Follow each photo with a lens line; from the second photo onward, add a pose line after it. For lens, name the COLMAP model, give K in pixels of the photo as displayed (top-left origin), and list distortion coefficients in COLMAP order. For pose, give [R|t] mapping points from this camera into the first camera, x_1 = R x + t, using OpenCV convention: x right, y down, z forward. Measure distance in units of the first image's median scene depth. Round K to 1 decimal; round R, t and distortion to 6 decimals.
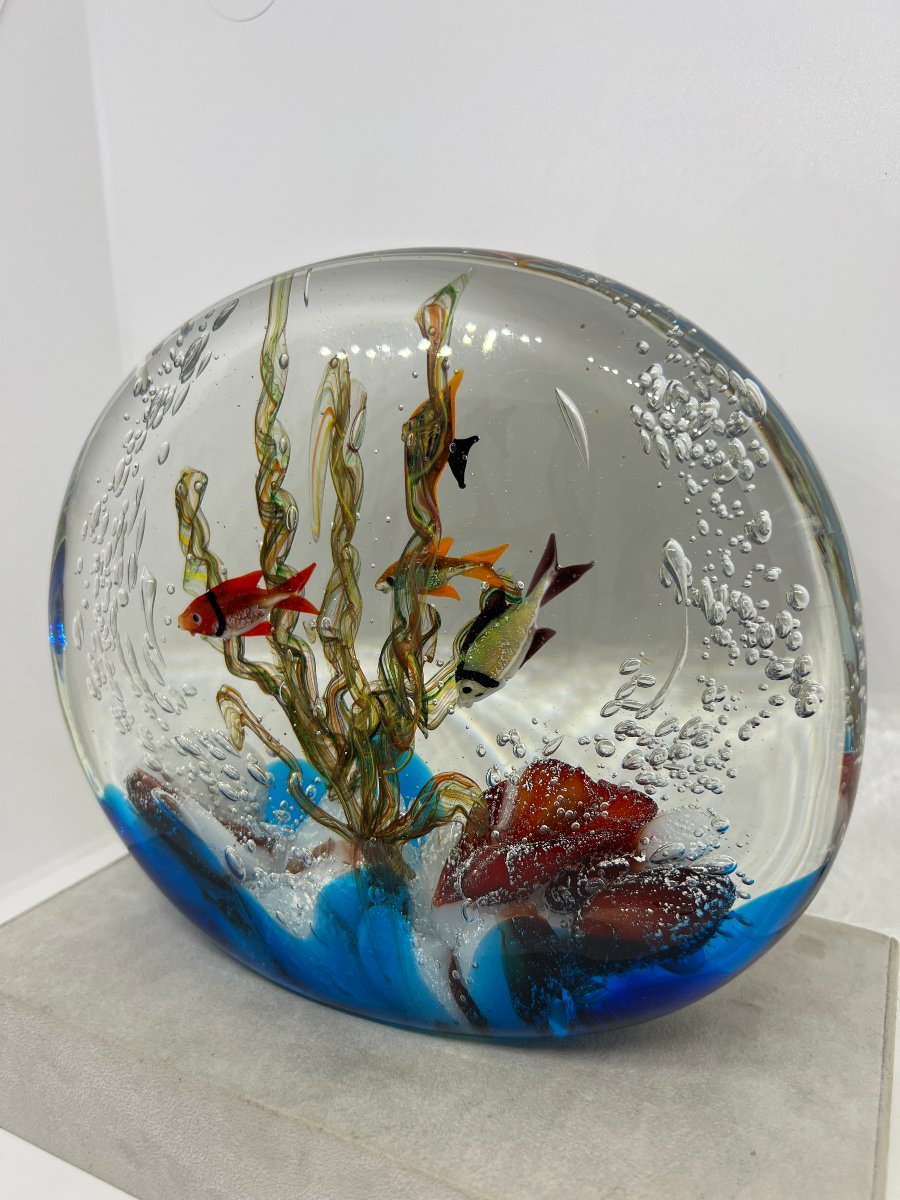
lens RADIAL K [[938.0, 0, 424.8], [0, 938.0, 587.8], [0, 0, 1]] dist [0.035973, -0.082975]
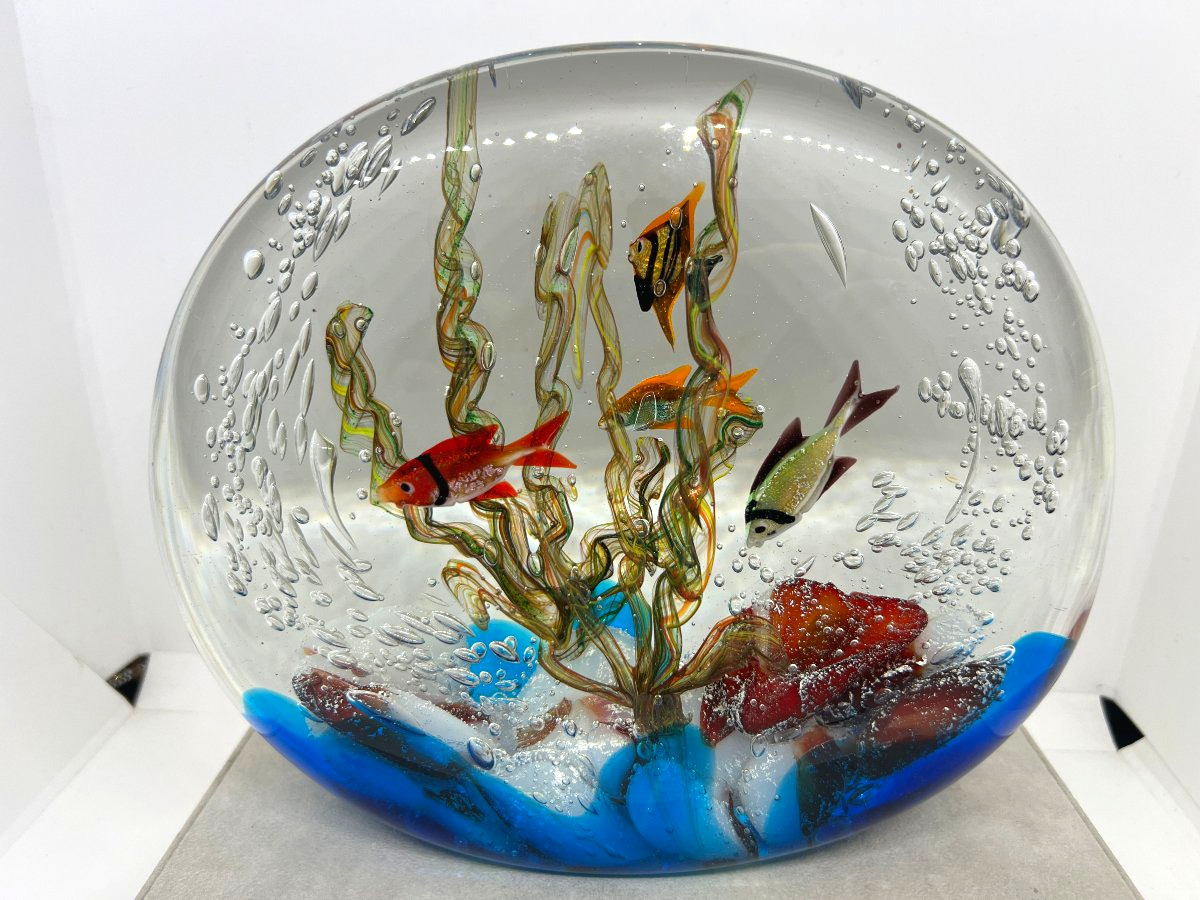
lens RADIAL K [[938.0, 0, 600.0], [0, 938.0, 450.0], [0, 0, 1]] dist [0.035973, -0.082975]
pose [[0.918007, -0.122251, 0.377250, -0.411526], [0.081371, 0.989124, 0.122525, -0.091606], [-0.388126, -0.081782, 0.917971, 0.173230]]
